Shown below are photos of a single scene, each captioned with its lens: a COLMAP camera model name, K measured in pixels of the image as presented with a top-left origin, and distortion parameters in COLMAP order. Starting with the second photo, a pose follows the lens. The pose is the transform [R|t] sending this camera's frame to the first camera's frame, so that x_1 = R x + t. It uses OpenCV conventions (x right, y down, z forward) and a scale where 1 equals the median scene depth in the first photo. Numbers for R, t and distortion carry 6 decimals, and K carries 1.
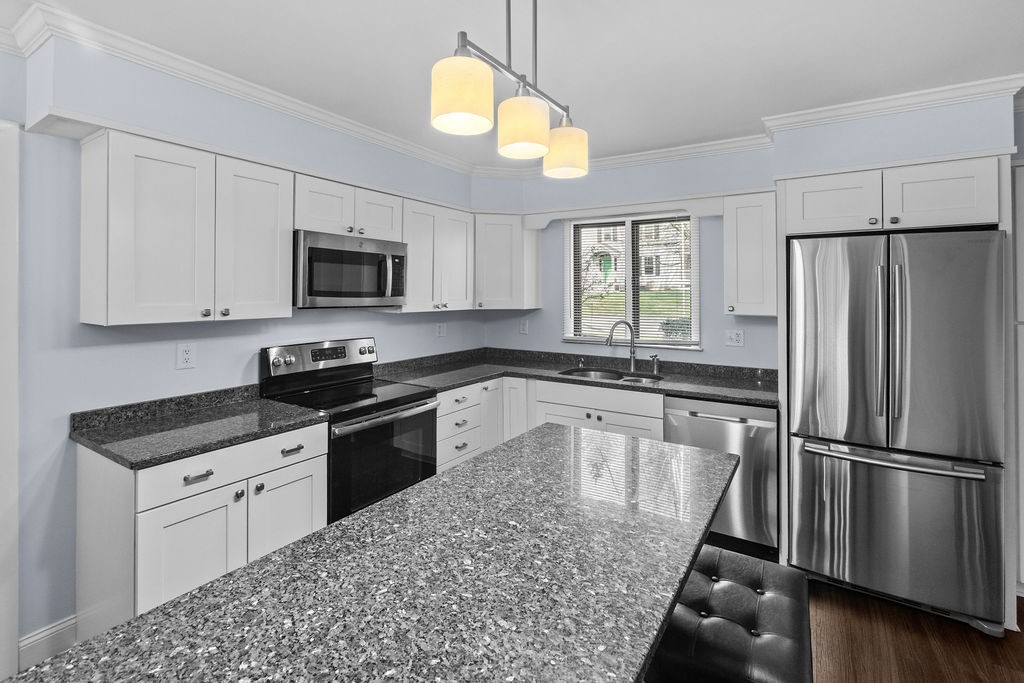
lens RADIAL K [[480.8, 0, 516.2], [0, 480.8, 287.7], [0, 0, 1]] dist [-0.001004, 0.000358]
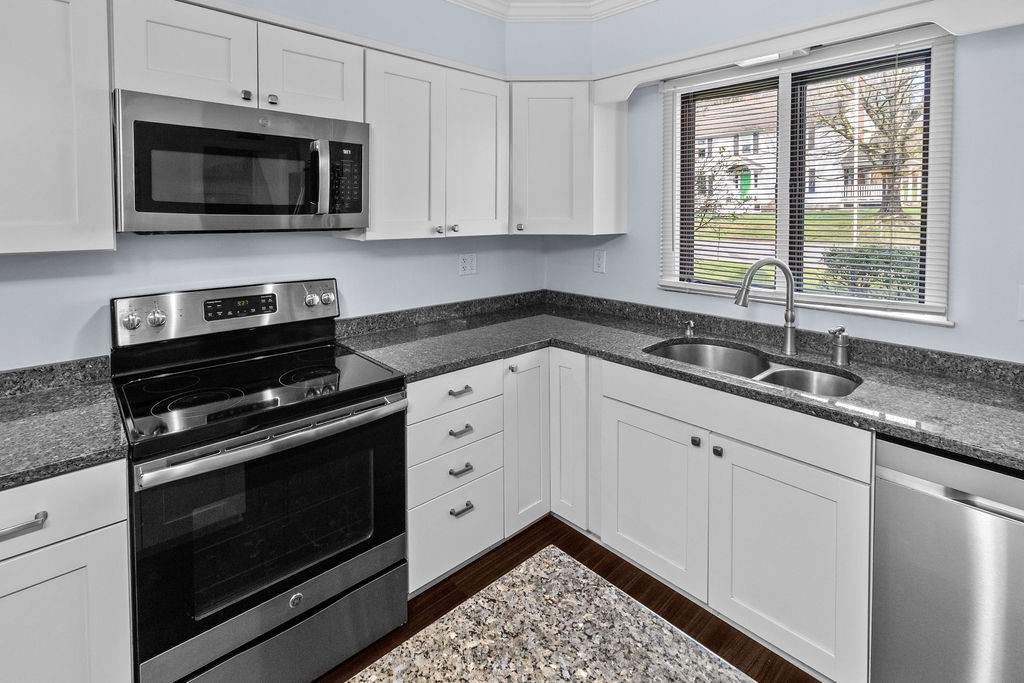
lens RADIAL K [[494.6, 0, 501.0], [0, 494.6, 226.7], [0, 0, 1]] dist [-0.001604, -0.000280]
pose [[0.963343, 0.006491, -0.268195, 0.098858], [0.003648, 0.999298, 0.037290, 0.013773], [0.268248, -0.036902, 0.962643, 0.485465]]
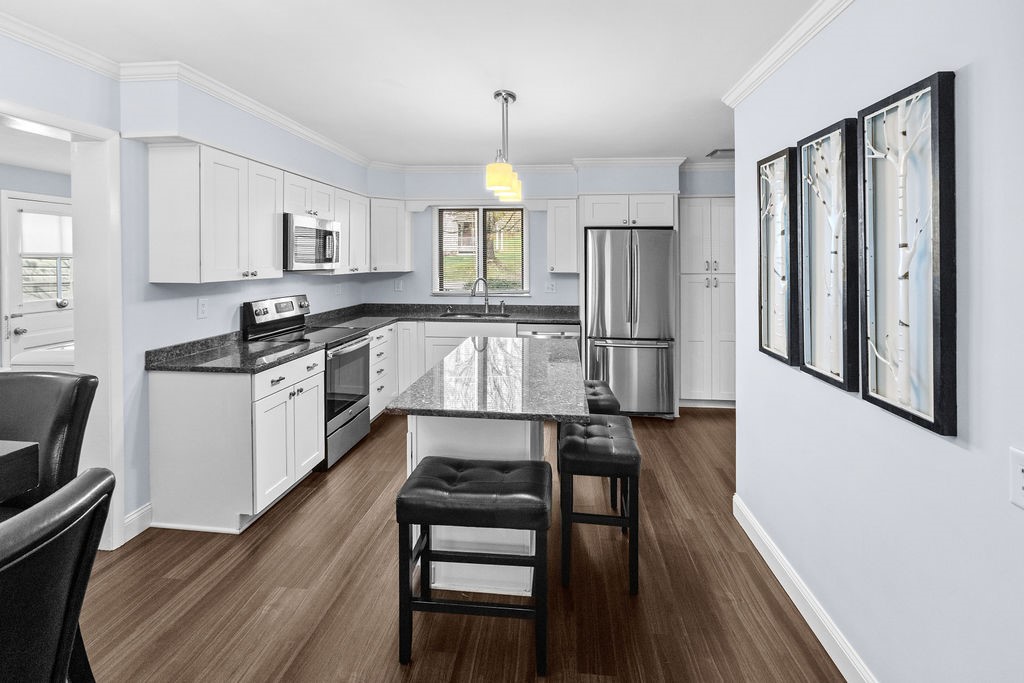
lens RADIAL K [[478.9, 0, 514.0], [0, 478.9, 259.0], [0, 0, 1]] dist [-0.004604, 0.000245]
pose [[0.896366, -0.000271, 0.443314, -0.409637], [-0.004460, 0.999944, 0.009629, -0.005538], [-0.443291, -0.010608, 0.896315, -0.422907]]
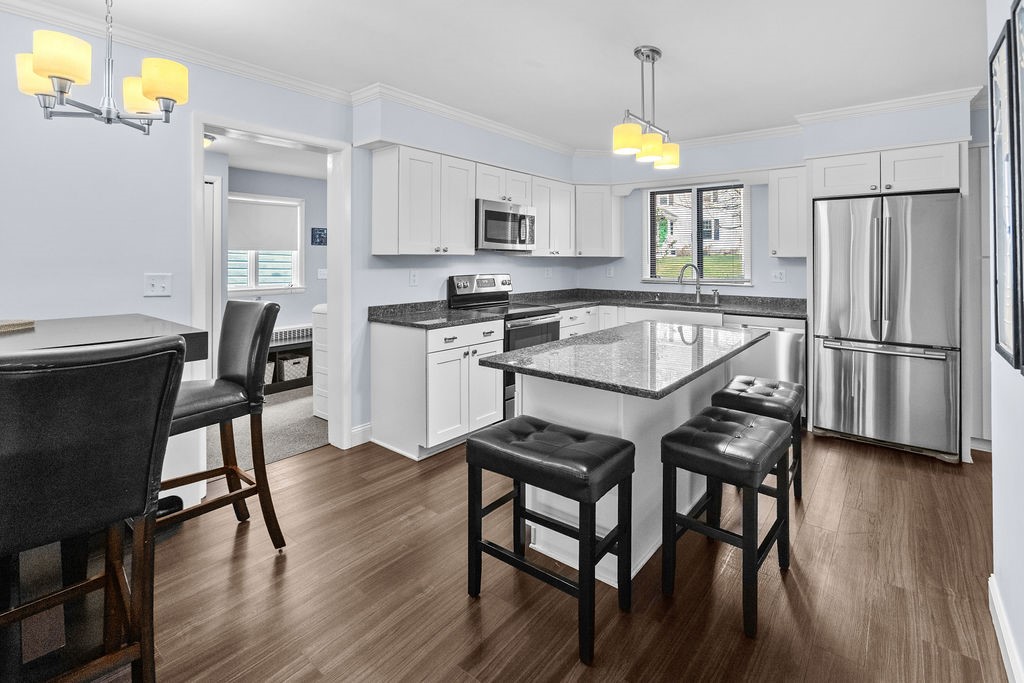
lens RADIAL K [[486.3, 0, 514.8], [0, 486.3, 252.9], [0, 0, 1]] dist [0.003092, 0.001295]
pose [[0.994248, -0.001586, -0.107089, -0.143355], [0.001465, 0.999998, -0.001212, 0.048092], [0.107090, 0.001048, 0.994249, -0.473823]]
